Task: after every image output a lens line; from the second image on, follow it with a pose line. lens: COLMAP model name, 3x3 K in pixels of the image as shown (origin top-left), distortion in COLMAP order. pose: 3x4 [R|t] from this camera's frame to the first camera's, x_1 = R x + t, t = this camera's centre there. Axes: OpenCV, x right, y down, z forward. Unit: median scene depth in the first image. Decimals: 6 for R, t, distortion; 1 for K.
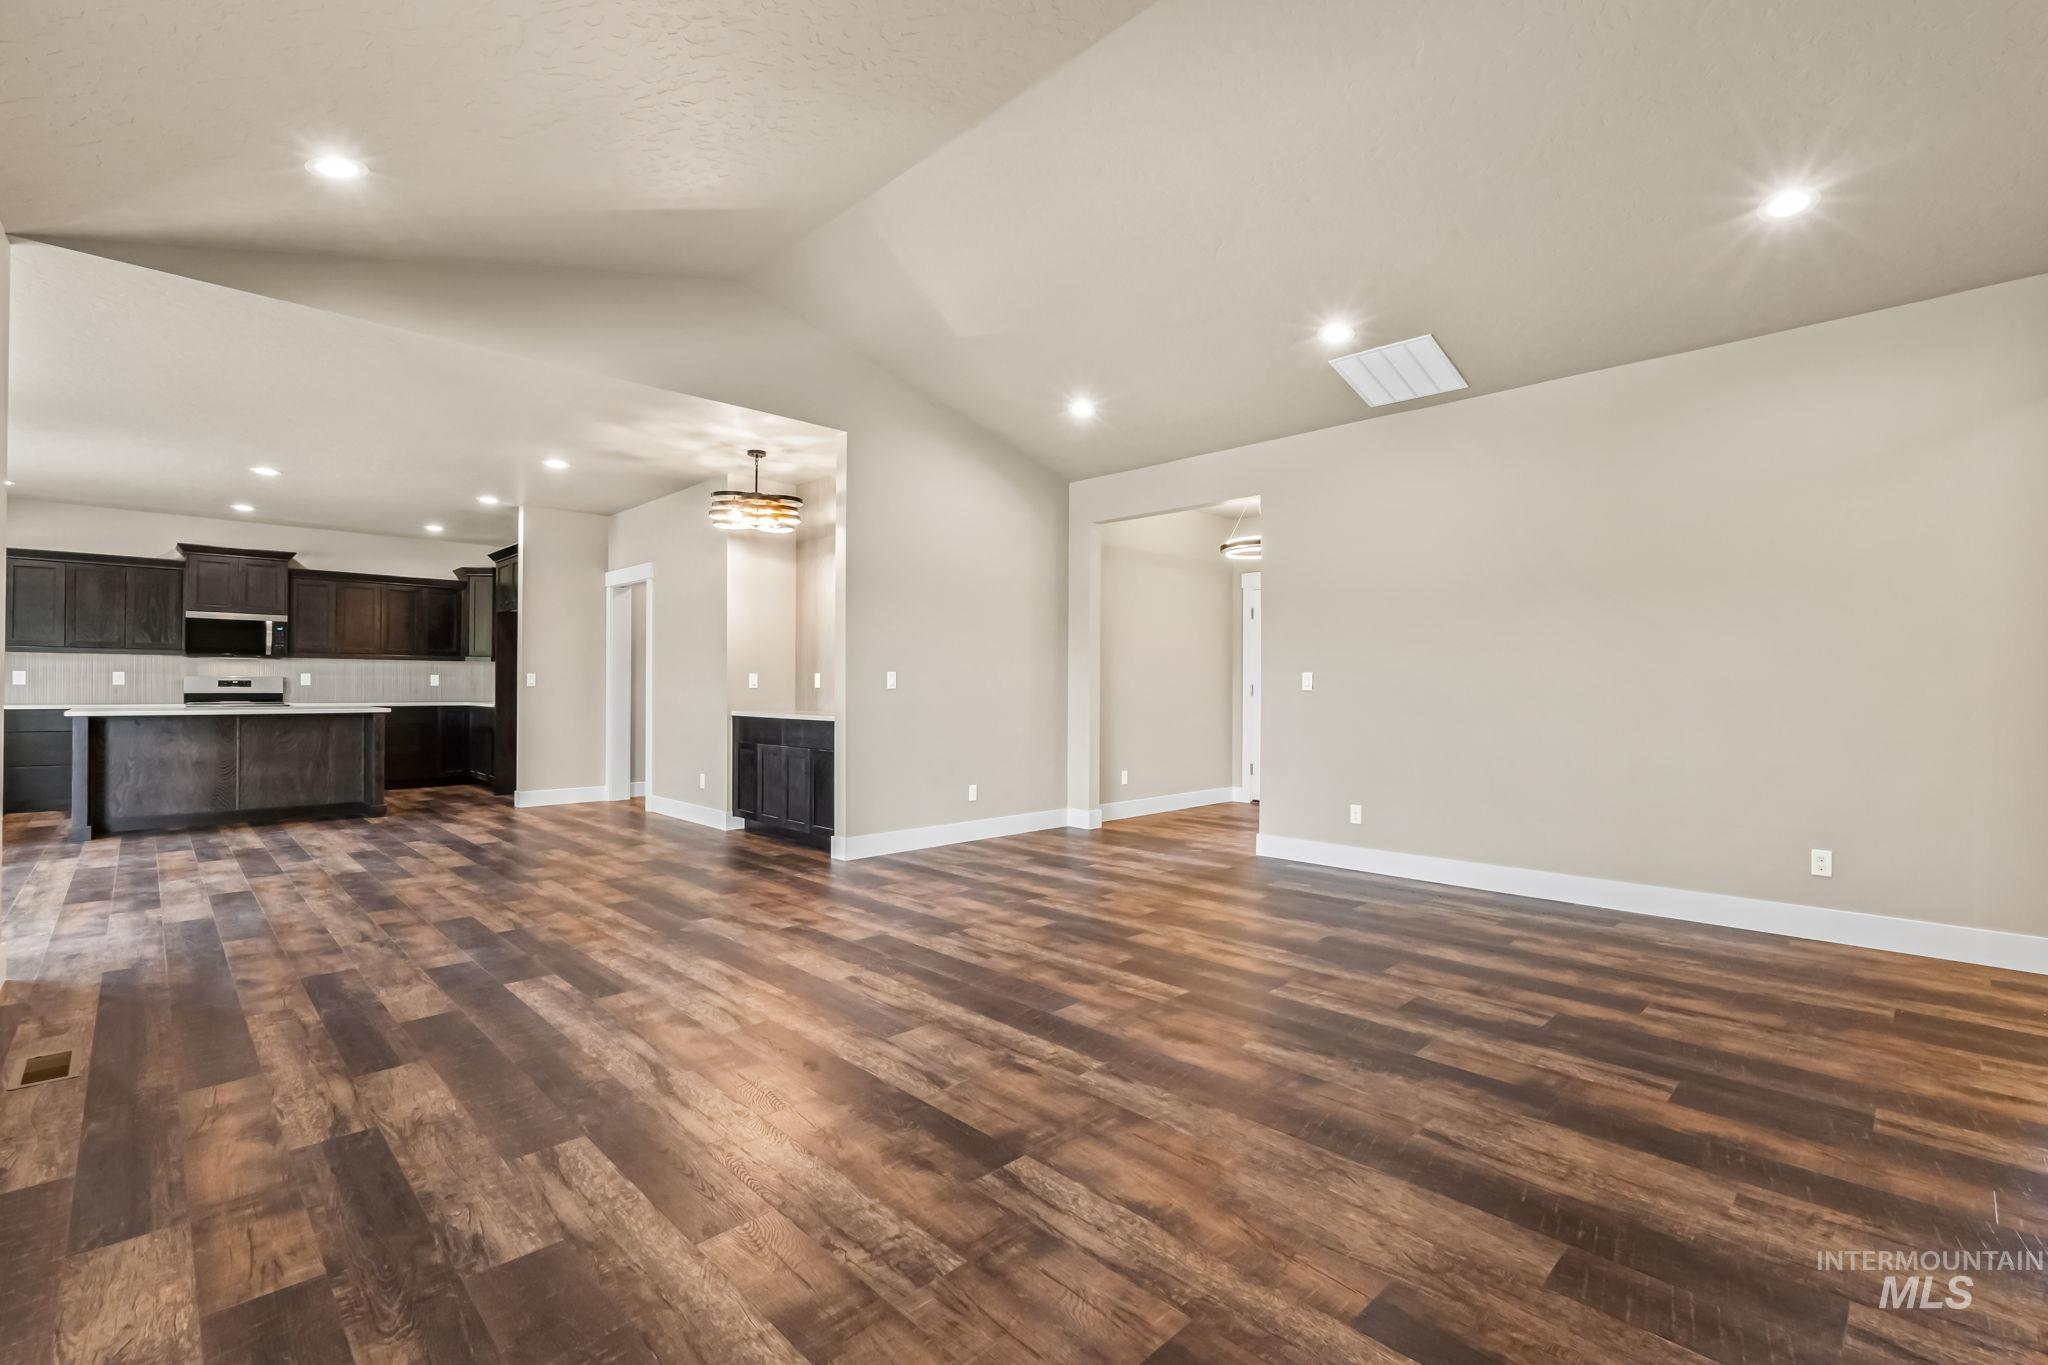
lens RADIAL K [[917.4, 0, 1016.2], [0, 917.4, 690.0], [0, 0, 1]] dist [0.001846, 0.001202]
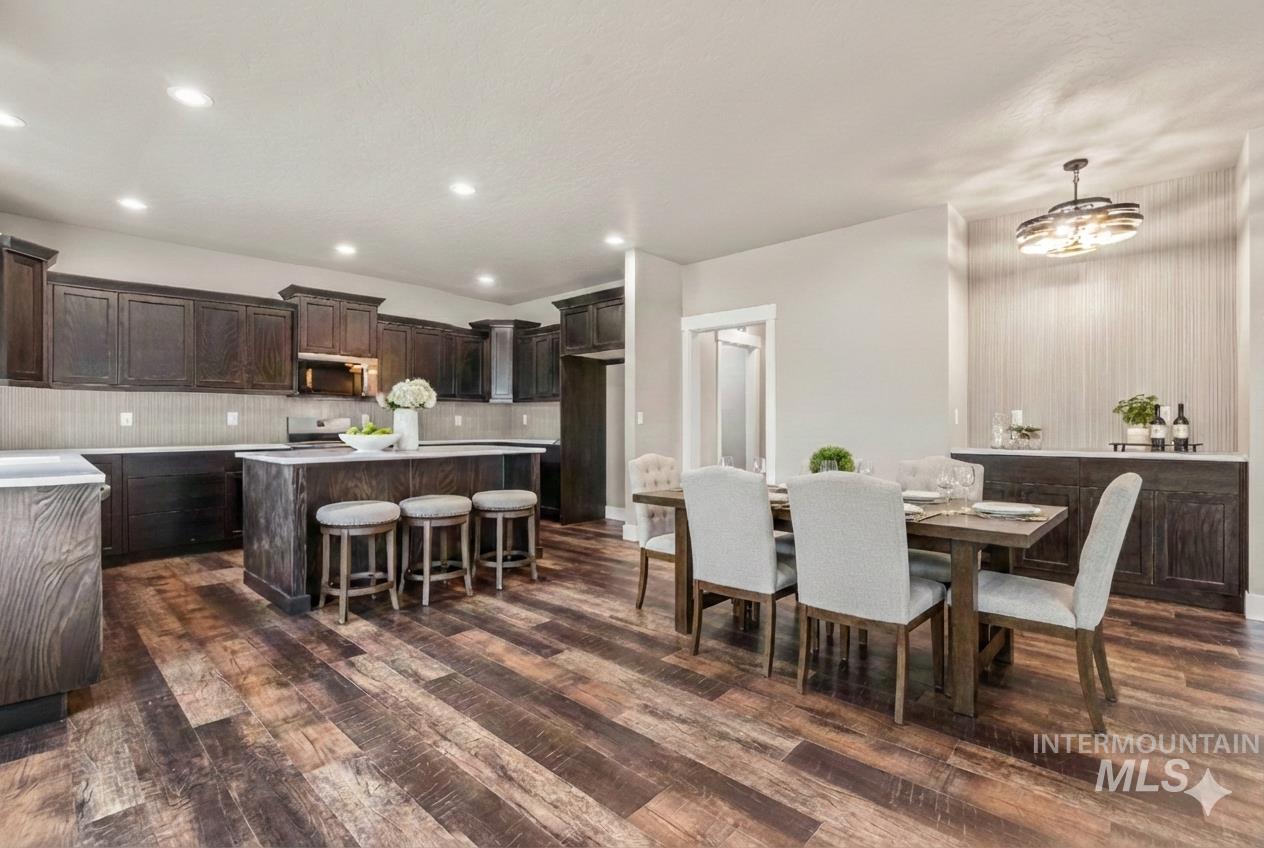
lens RADIAL K [[566.2, 0, 625.6], [0, 566.2, 421.4], [0, 0, 1]] dist [0.001846, 0.001202]
pose [[0.997195, -0.007620, 0.074465, -0.317718], [0.007979, 0.999958, -0.004521, -0.002350], [-0.074428, 0.005103, 0.997213, 0.192332]]
